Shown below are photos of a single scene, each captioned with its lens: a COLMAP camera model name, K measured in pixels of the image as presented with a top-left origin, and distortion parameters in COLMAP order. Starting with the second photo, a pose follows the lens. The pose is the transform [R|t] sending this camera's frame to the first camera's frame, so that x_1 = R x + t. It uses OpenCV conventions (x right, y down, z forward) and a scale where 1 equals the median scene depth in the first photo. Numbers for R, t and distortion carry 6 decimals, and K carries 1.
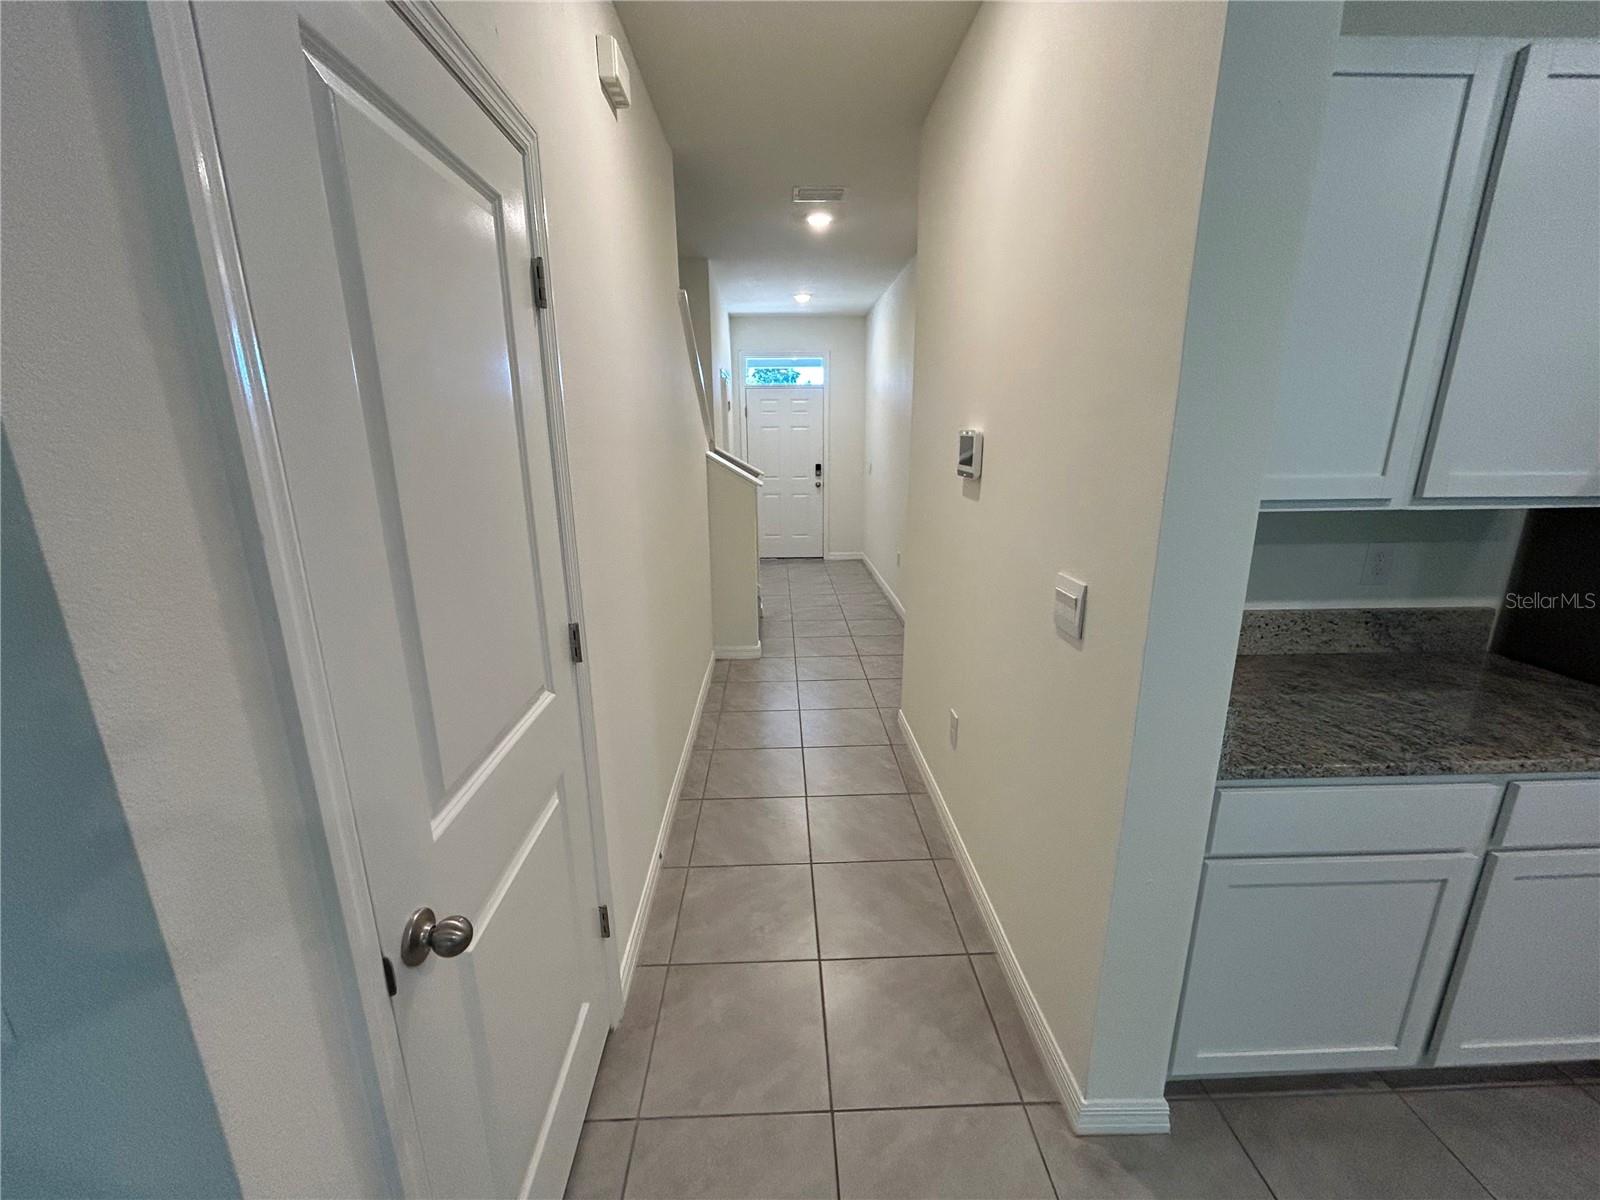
lens RADIAL K [[645.8, 0, 800.0], [0, 645.8, 600.0], [0, 0, 1]] dist [0.000170, 0.000600]
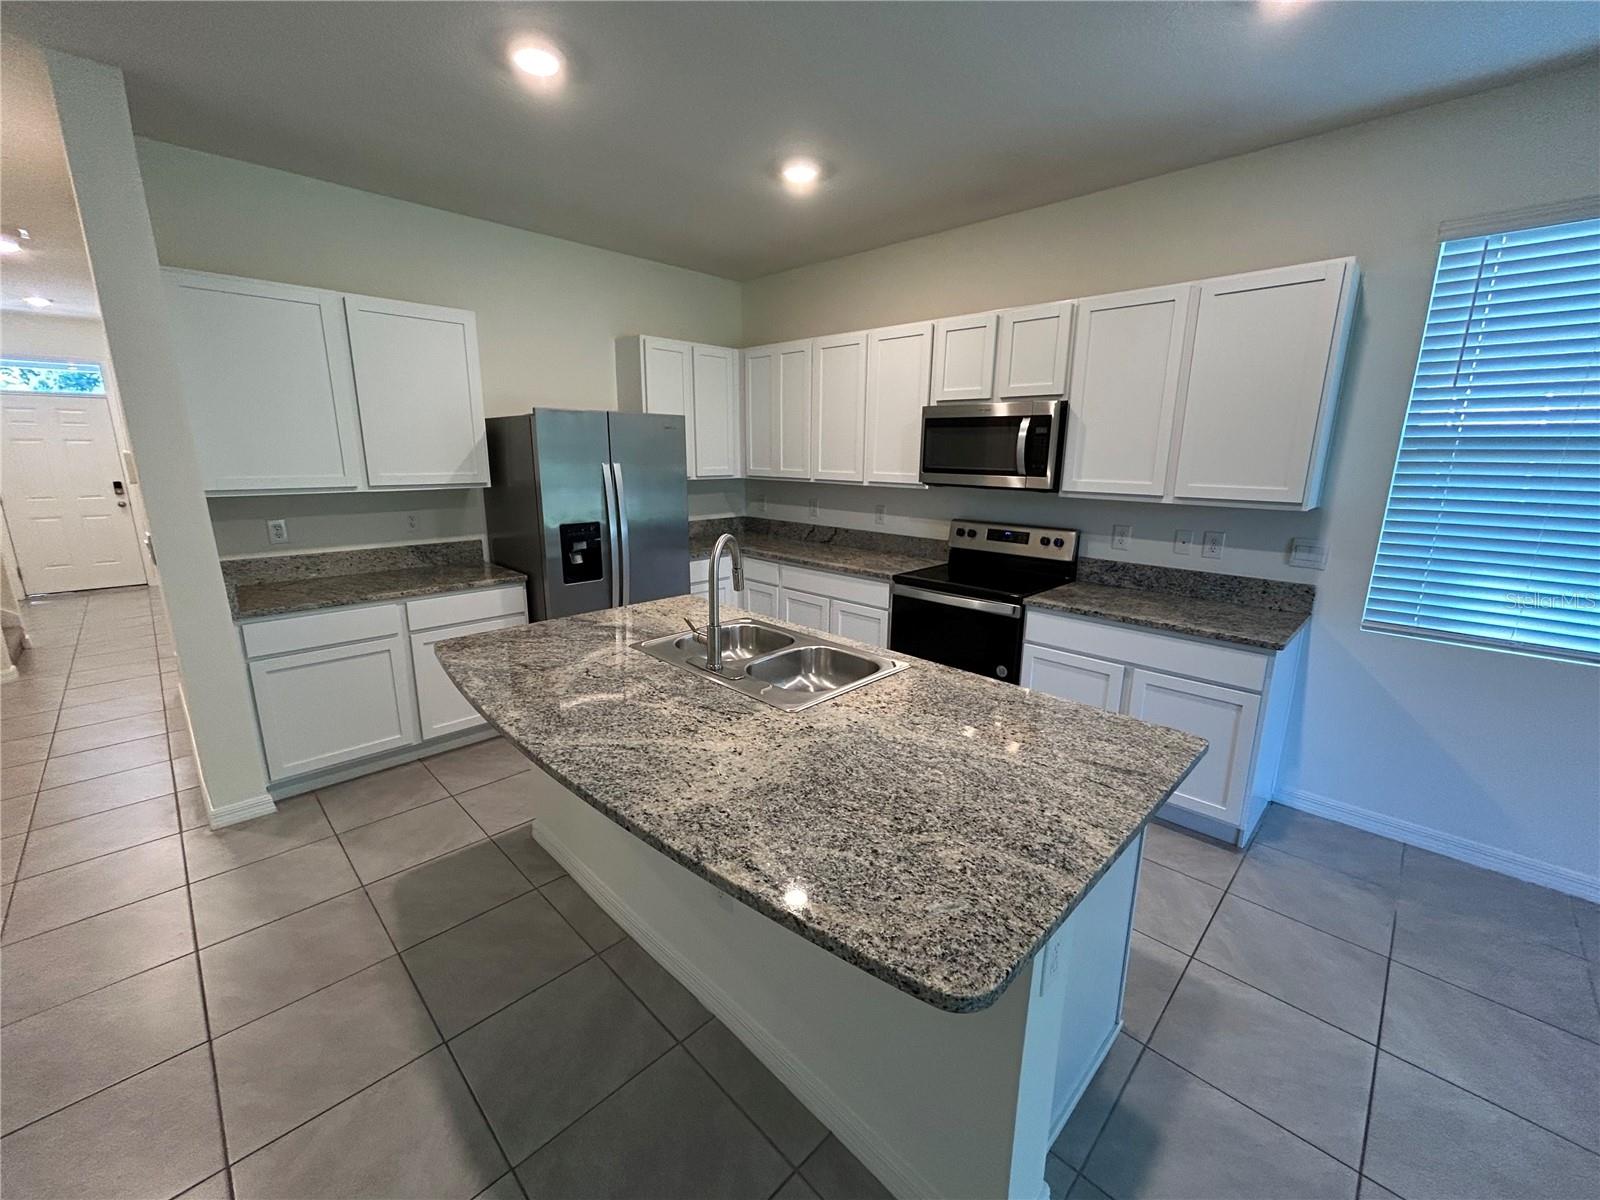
lens RADIAL K [[645.8, 0, 800.0], [0, 645.8, 600.0], [0, 0, 1]] dist [0.000170, 0.000600]
pose [[0.729382, -0.144539, 0.668663, 0.401156], [0.159234, 0.986449, 0.039537, 0.288823], [-0.665317, 0.077637, 0.742513, -1.228471]]
